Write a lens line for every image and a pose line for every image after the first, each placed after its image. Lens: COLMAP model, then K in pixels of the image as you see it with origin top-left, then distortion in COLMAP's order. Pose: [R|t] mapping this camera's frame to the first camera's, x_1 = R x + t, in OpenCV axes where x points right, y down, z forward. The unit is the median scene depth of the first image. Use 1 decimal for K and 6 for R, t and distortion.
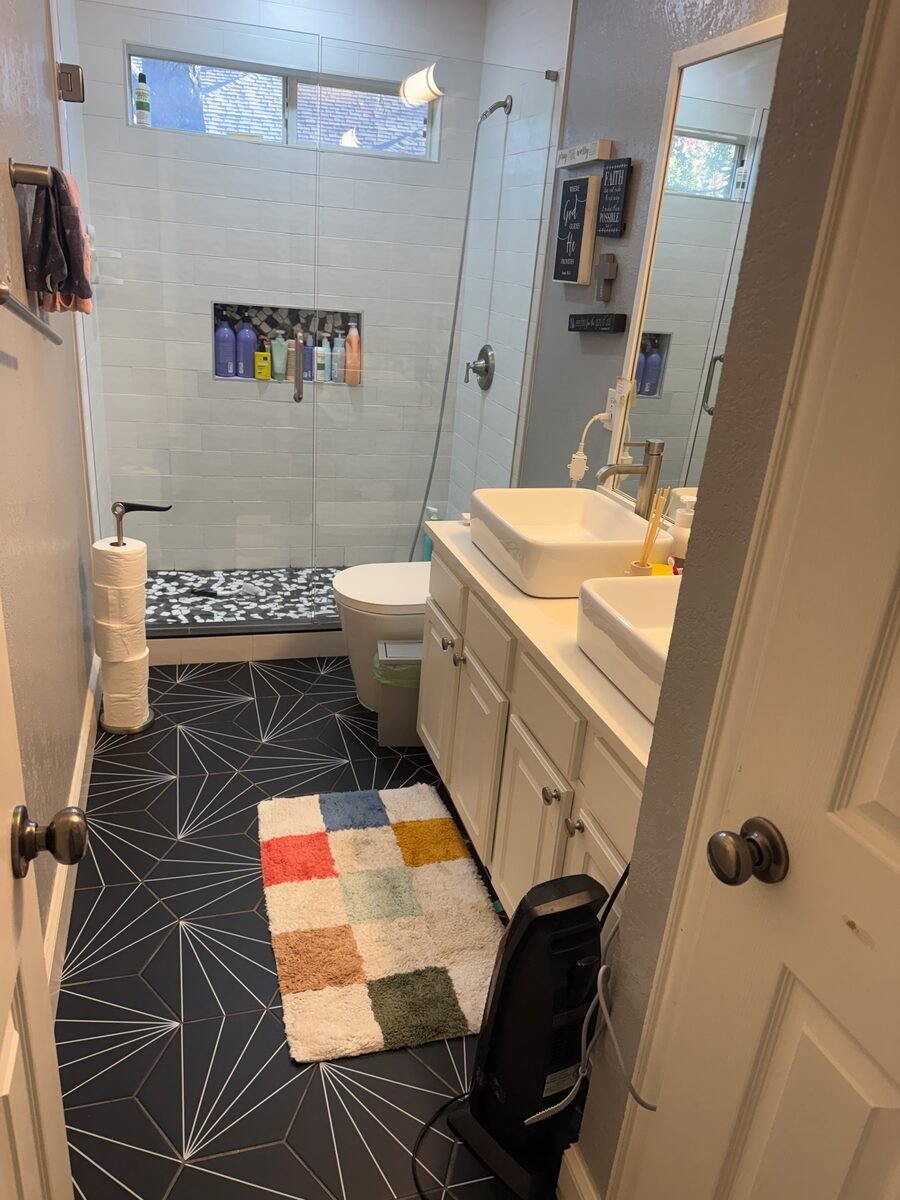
lens RADIAL K [[860.6, 0, 450.0], [0, 860.6, 600.0], [0, 0, 1]] dist [0.001157, -0.007425]
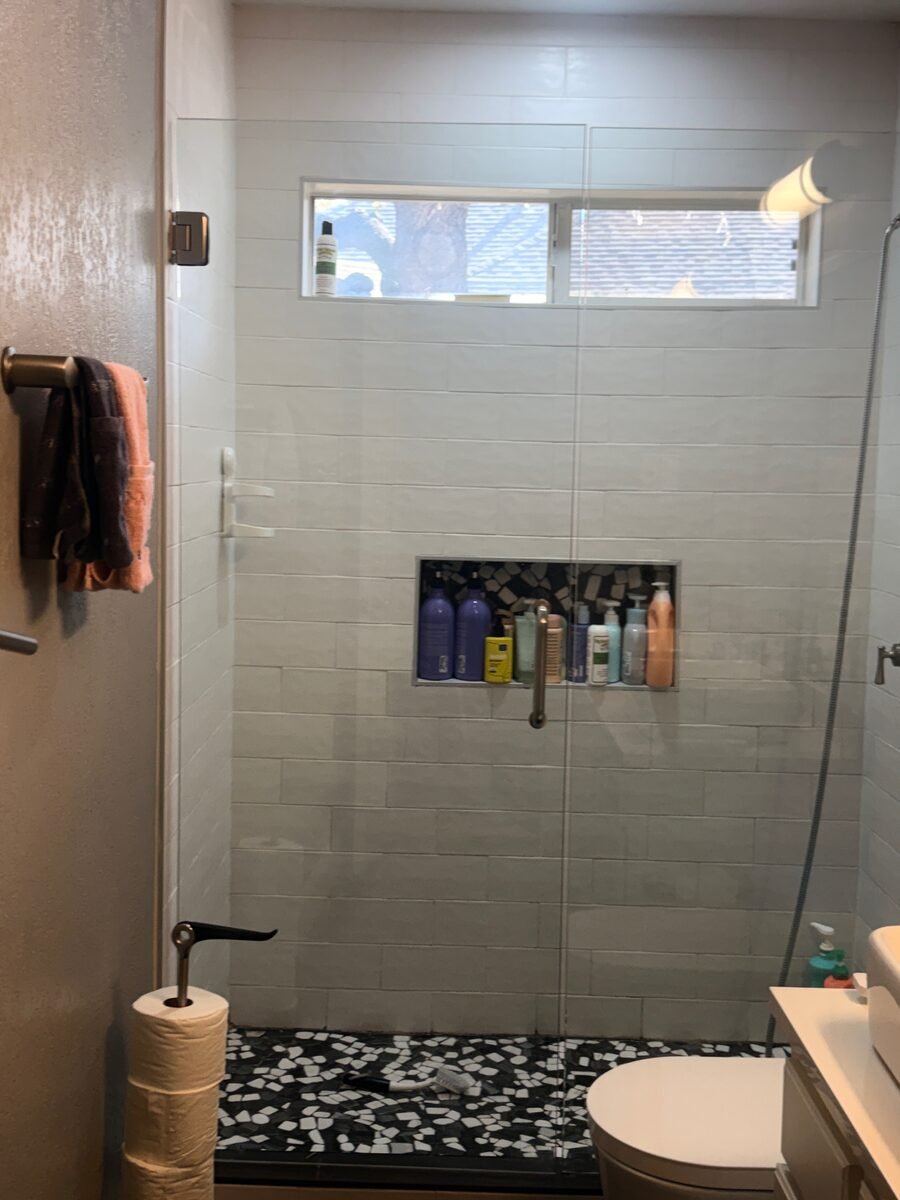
lens RADIAL K [[1400.1, 0, 450.0], [0, 1400.1, 600.0], [0, 0, 1]] dist [0.236624, -0.392147]
pose [[0.952993, -0.032457, -0.301250, 0.035345], [-0.055833, 0.958408, -0.279886, -0.047728], [0.297804, 0.283549, 0.911544, 0.129140]]
